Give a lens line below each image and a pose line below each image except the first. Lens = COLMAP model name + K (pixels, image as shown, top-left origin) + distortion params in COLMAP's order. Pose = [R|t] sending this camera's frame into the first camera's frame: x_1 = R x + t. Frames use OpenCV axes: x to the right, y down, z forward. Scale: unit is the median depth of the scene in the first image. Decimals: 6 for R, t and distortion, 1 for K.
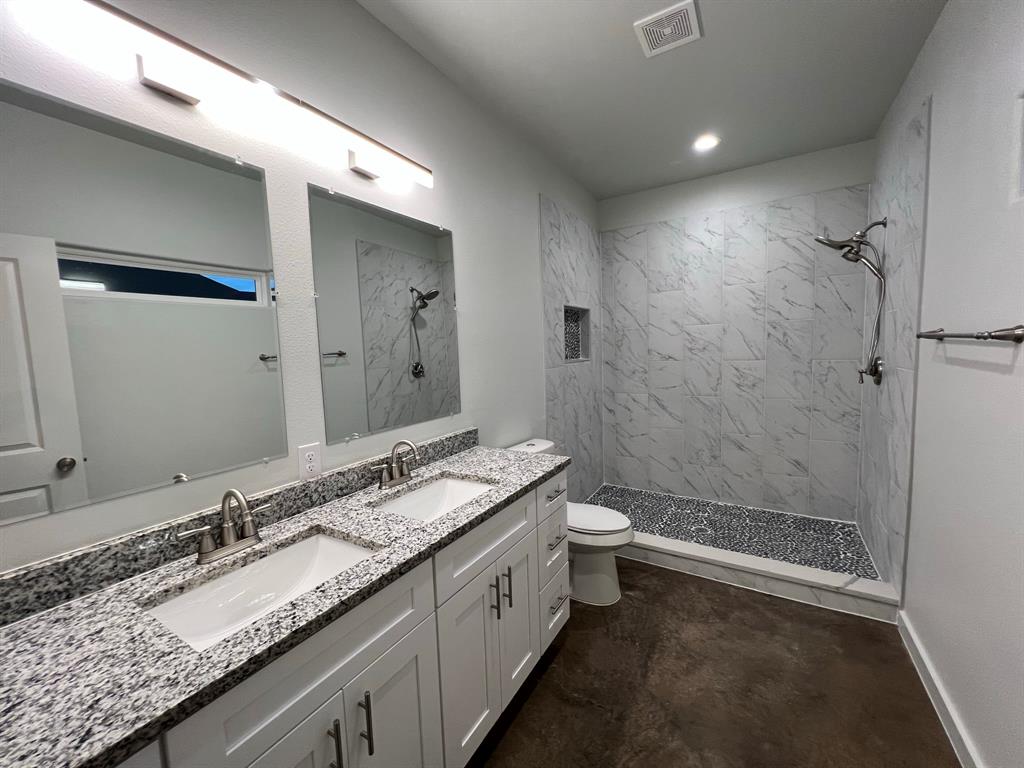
lens RADIAL K [[407.3, 0, 512.0], [0, 407.3, 384.0], [0, 0, 1]] dist [-0.000041, -0.000610]
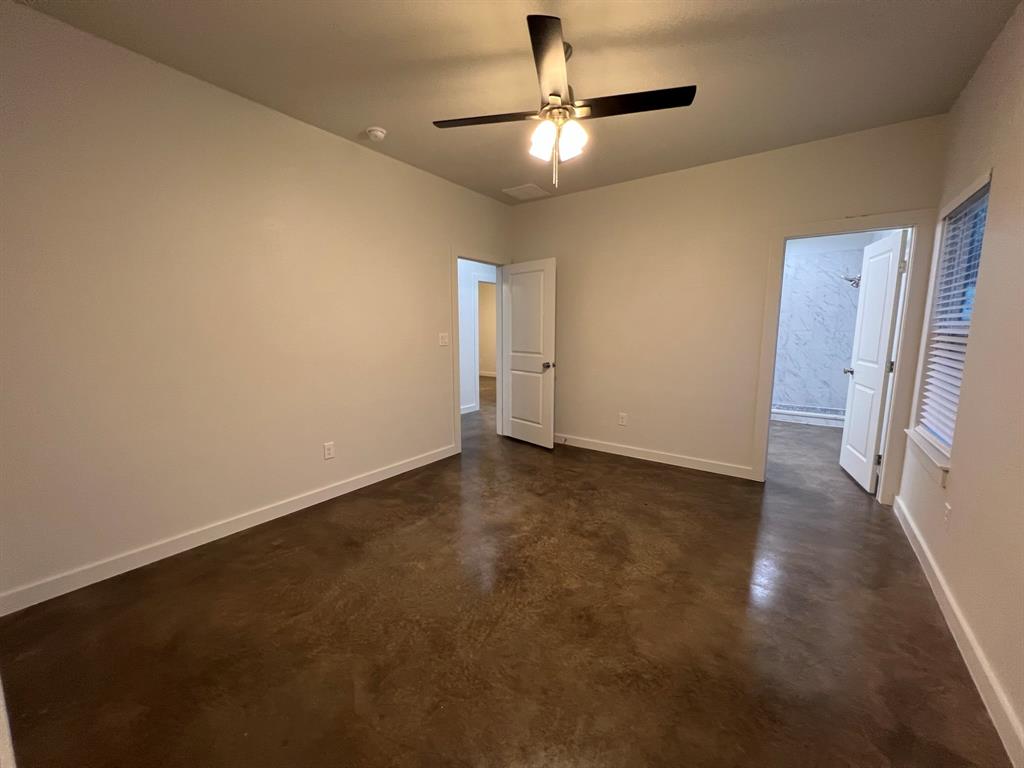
lens RADIAL K [[407.3, 0, 512.0], [0, 407.3, 384.0], [0, 0, 1]] dist [-0.000041, -0.000610]
pose [[0.994018, 0.035164, -0.103404, -0.652930], [-0.027494, 0.996828, 0.074682, 0.093850], [0.105702, -0.071392, 0.991832, -1.204079]]
